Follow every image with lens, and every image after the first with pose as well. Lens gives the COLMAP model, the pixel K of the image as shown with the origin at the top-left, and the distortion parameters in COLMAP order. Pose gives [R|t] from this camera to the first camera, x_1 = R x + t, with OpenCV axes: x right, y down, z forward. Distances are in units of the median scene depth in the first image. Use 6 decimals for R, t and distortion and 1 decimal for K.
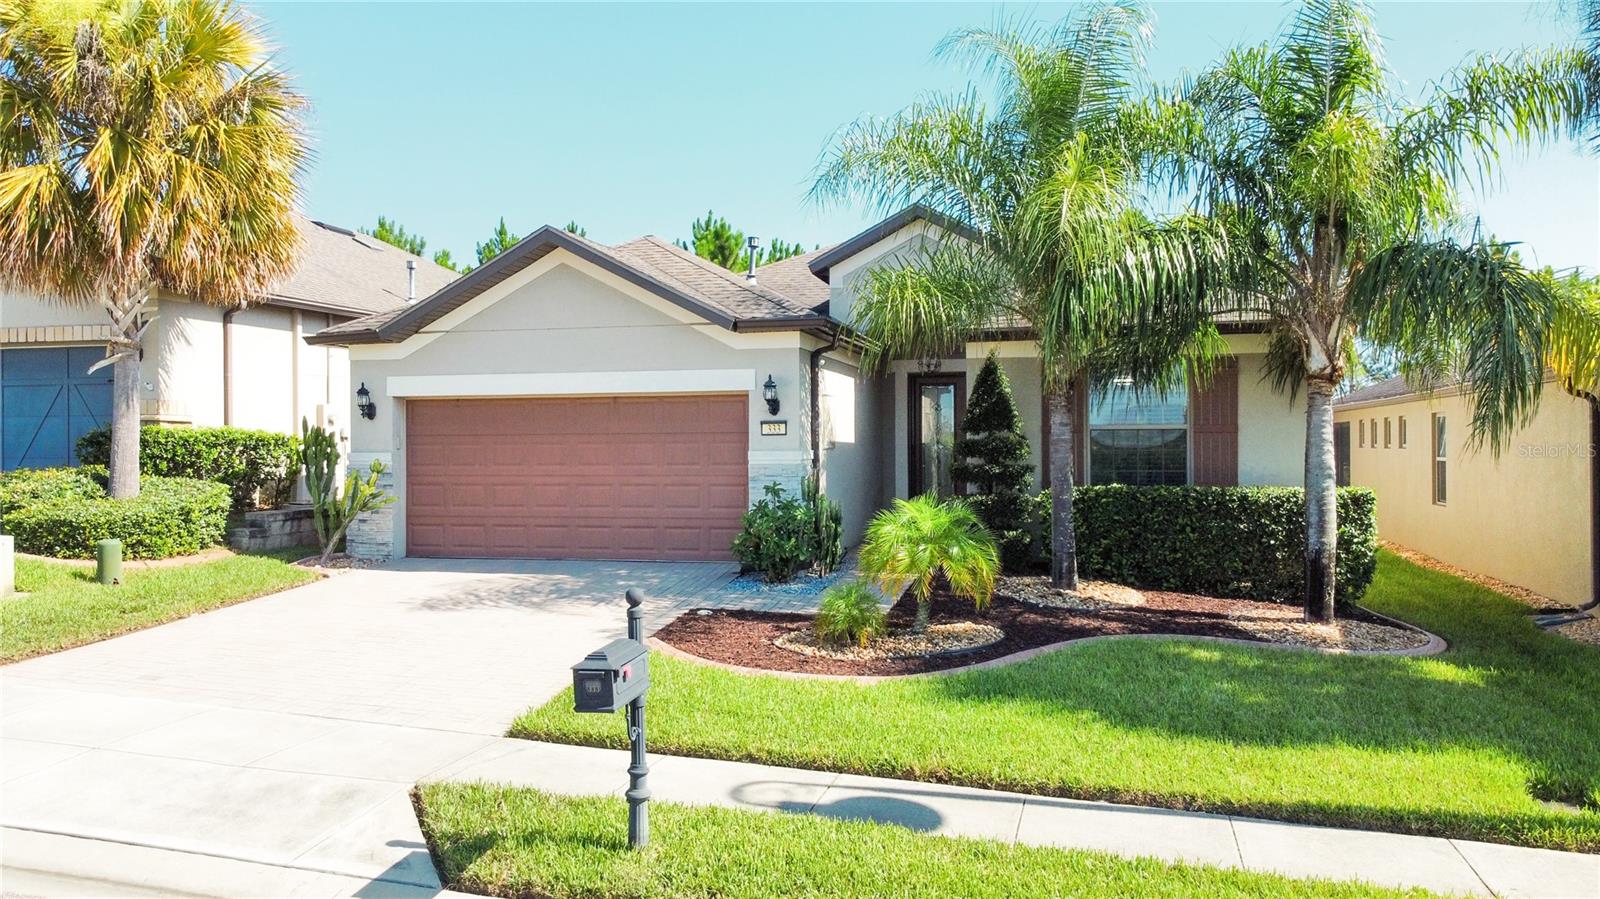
lens RADIAL K [[1211.4, 0, 800.0], [0, 1211.4, 449.5], [0, 0, 1]] dist [0.000054, -0.001497]
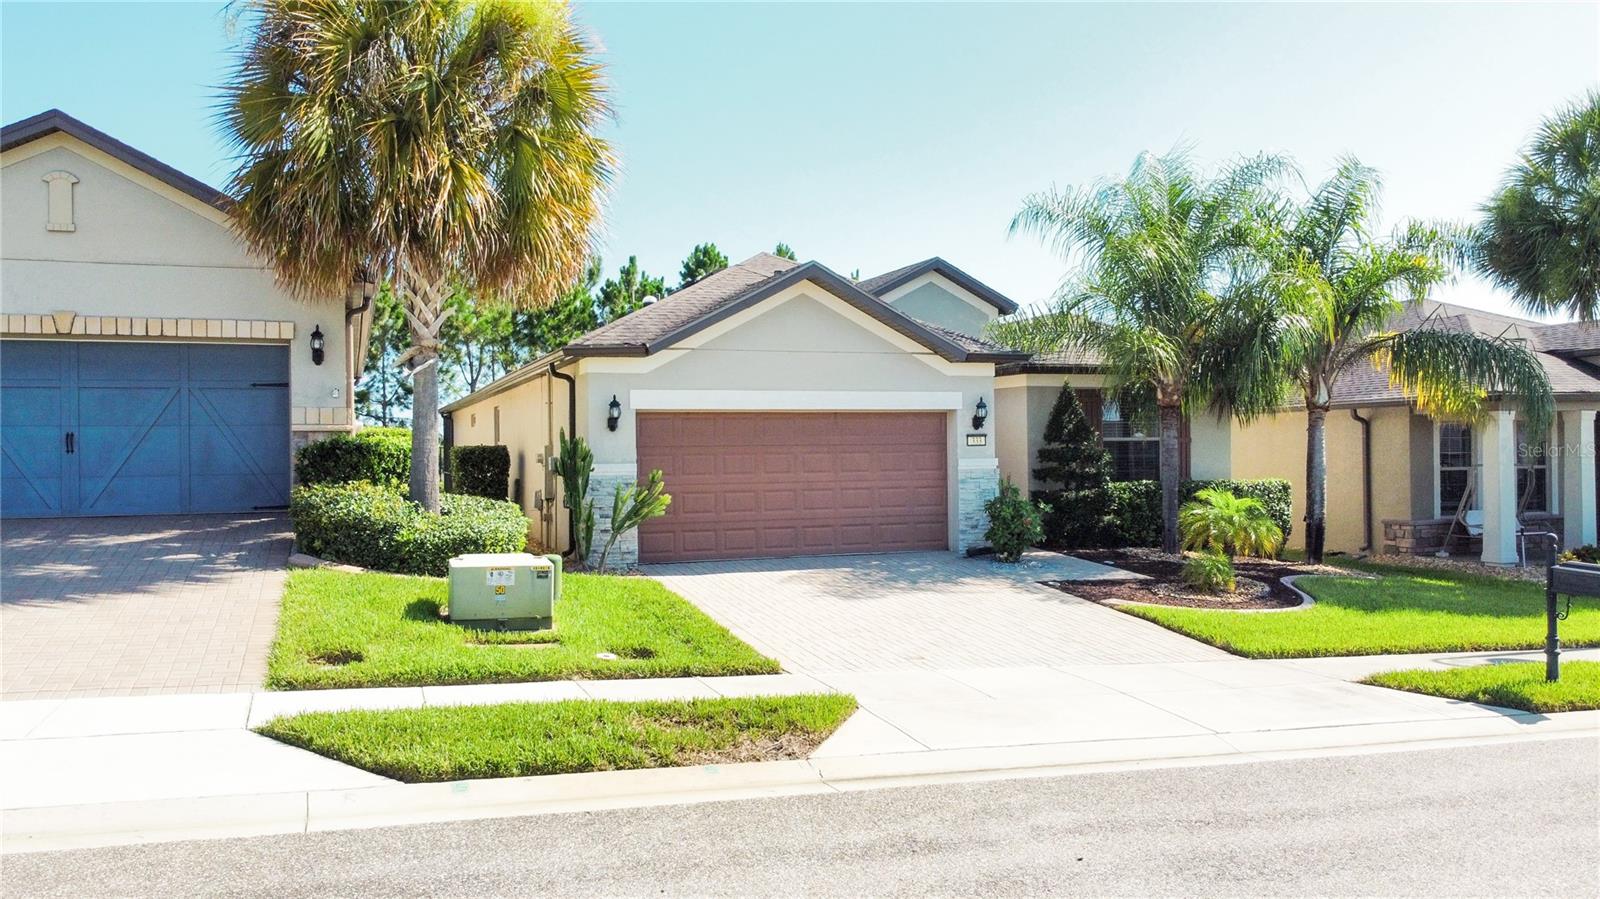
lens RADIAL K [[1211.4, 0, 800.0], [0, 1211.4, 449.5], [0, 0, 1]] dist [0.000054, -0.001497]
pose [[0.823856, -0.004026, 0.566784, -0.848962], [0.008961, 0.999942, -0.005922, -0.002044], [-0.566728, 0.009958, 0.823845, 0.075764]]
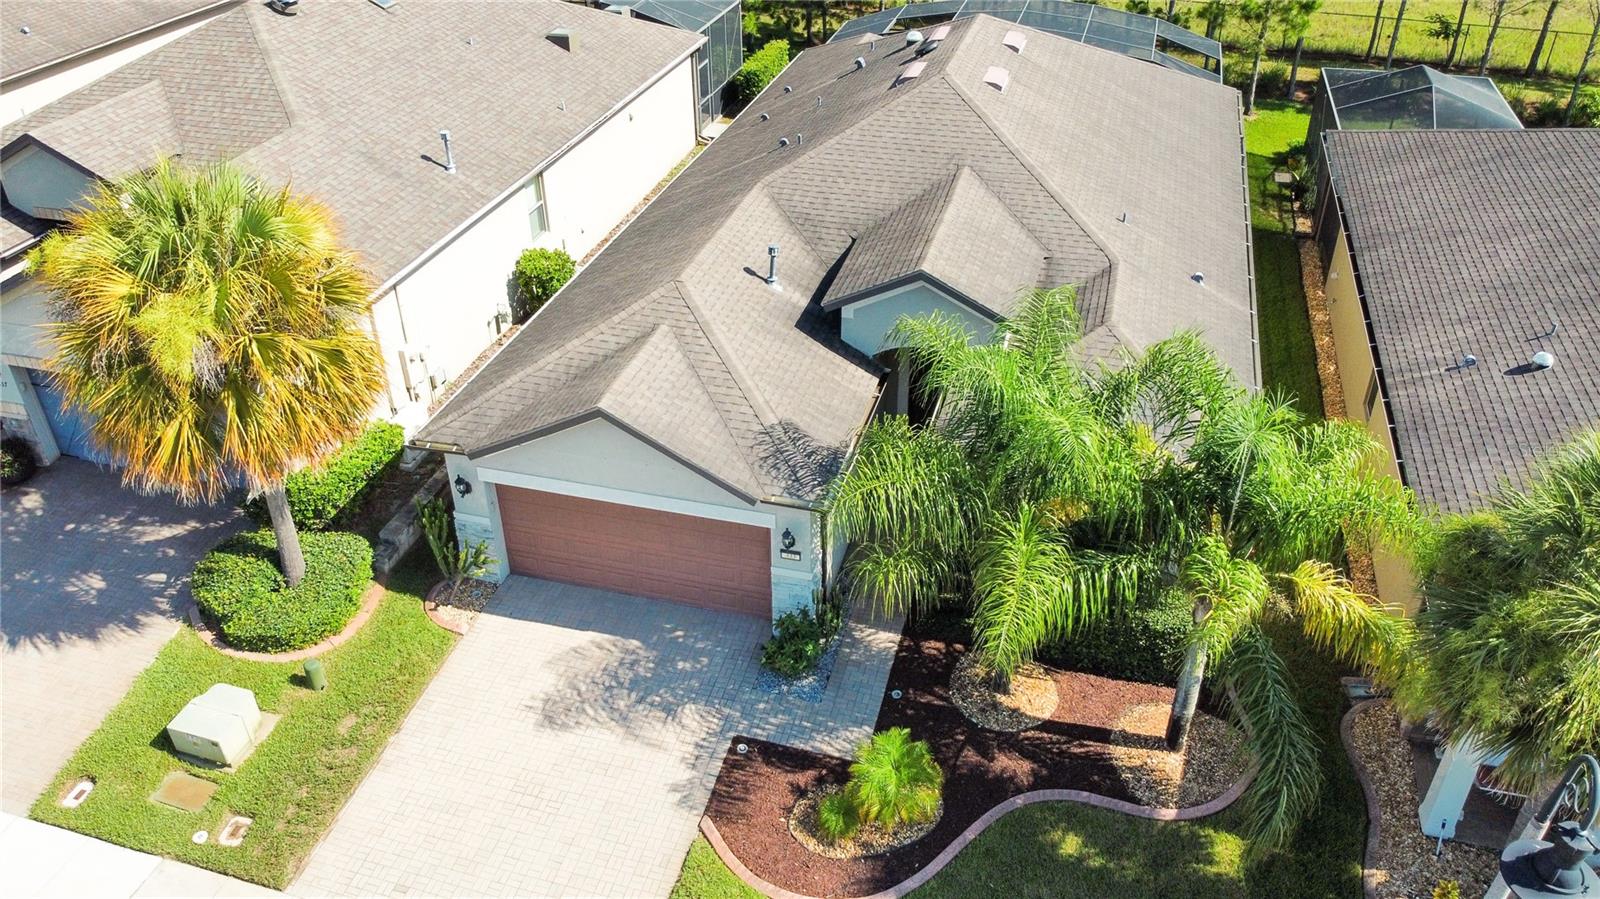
lens RADIAL K [[1211.4, 0, 800.0], [0, 1211.4, 449.5], [0, 0, 1]] dist [0.000054, -0.001497]
pose [[0.999762, 0.008656, -0.020034, 0.012618], [0.003784, 0.835306, 0.549773, -0.792007], [0.021493, -0.549717, 0.835074, -0.009653]]
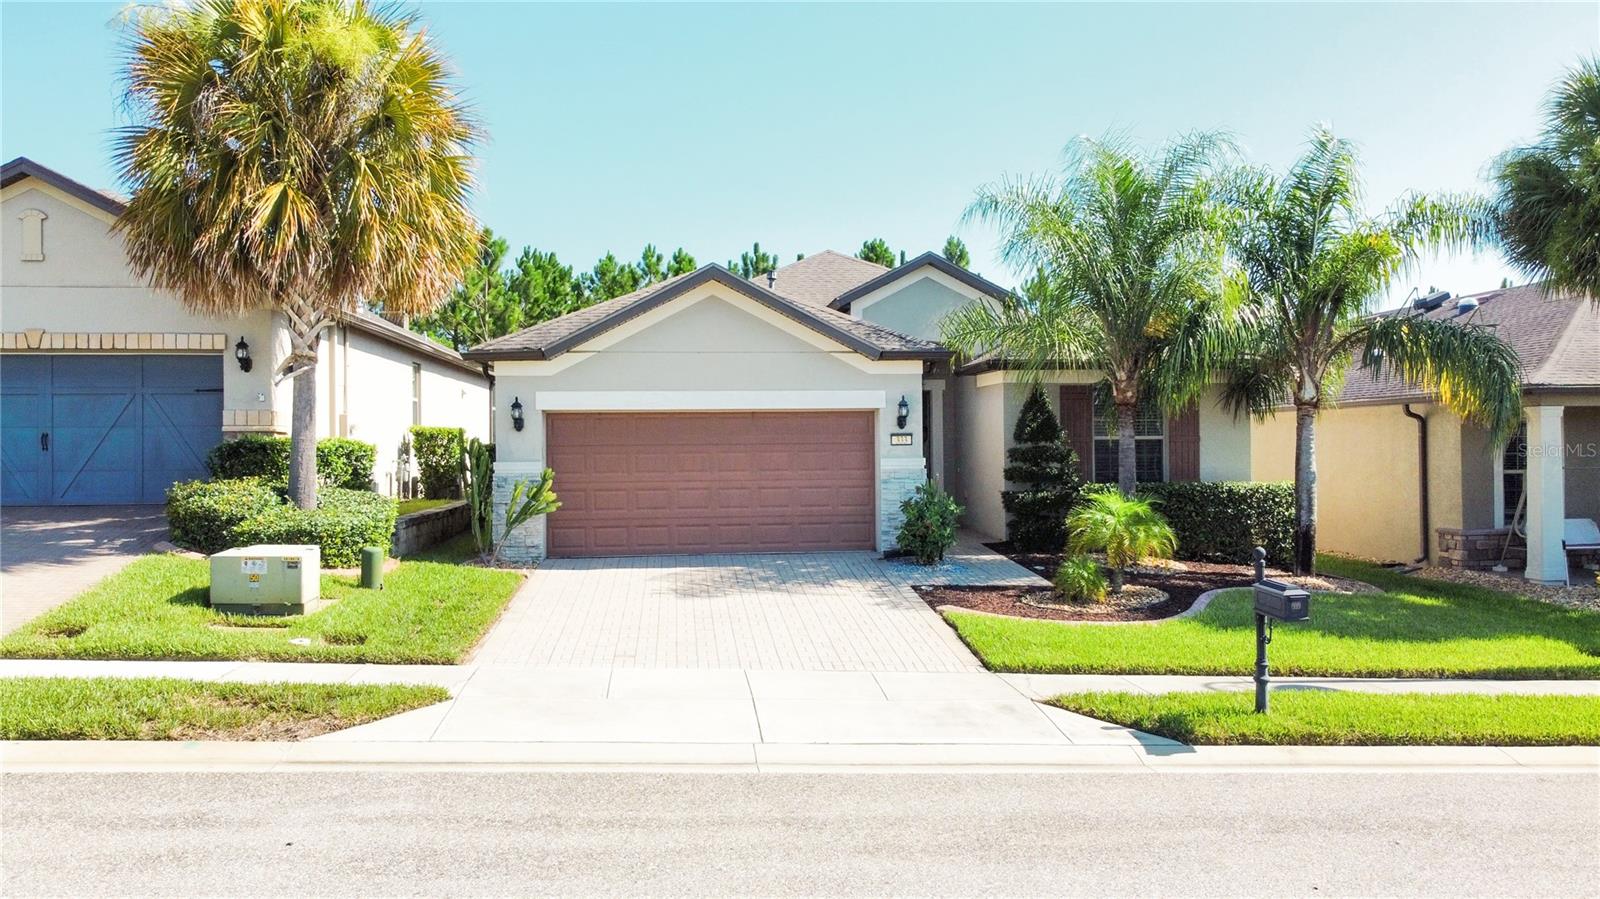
lens RADIAL K [[1228.3, 0, 825.8], [0, 1228.3, 445.3], [0, 0, 1]] dist [-0.004995, 0.002240]
pose [[0.932678, -0.002741, 0.360700, -0.521686], [0.004756, 0.999978, -0.004698, -0.006058], [-0.360679, 0.006097, 0.932670, -0.120673]]
